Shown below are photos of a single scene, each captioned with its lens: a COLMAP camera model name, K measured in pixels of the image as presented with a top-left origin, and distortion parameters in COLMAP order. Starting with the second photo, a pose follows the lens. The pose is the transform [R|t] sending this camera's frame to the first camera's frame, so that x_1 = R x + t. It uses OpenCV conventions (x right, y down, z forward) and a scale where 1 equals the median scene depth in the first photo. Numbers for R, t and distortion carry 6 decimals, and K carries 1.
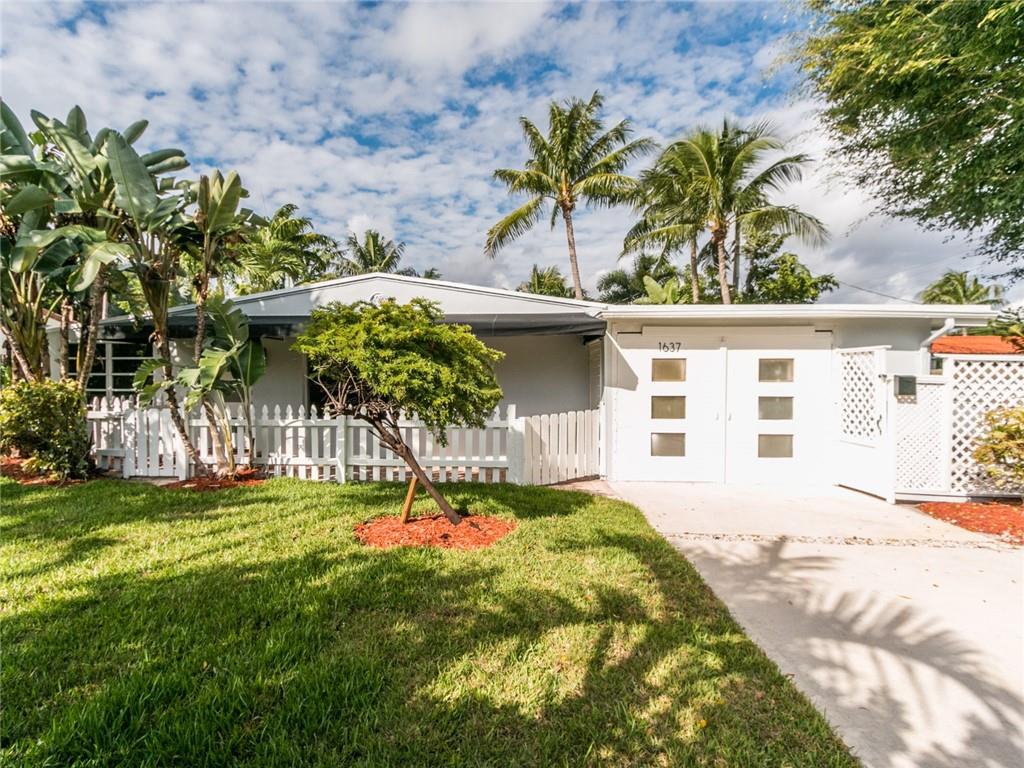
lens RADIAL K [[485.6, 0, 512.2], [0, 485.6, 383.9], [0, 0, 1]] dist [0.004277, 0.000312]
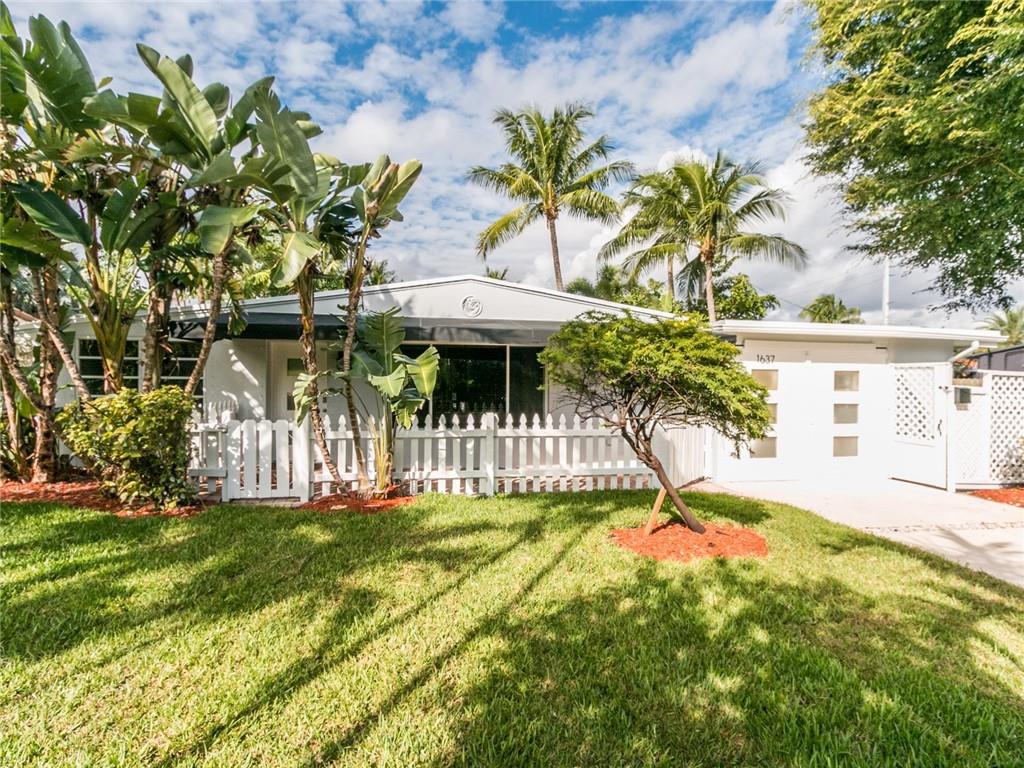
lens RADIAL K [[473.7, 0, 511.9], [0, 473.7, 388.6], [0, 0, 1]] dist [0.001651, 0.000485]
pose [[0.974170, 0.004105, 0.225780, -0.497276], [-0.006599, 0.999925, 0.010291, -0.016411], [-0.225721, -0.011515, 0.974124, 0.083553]]
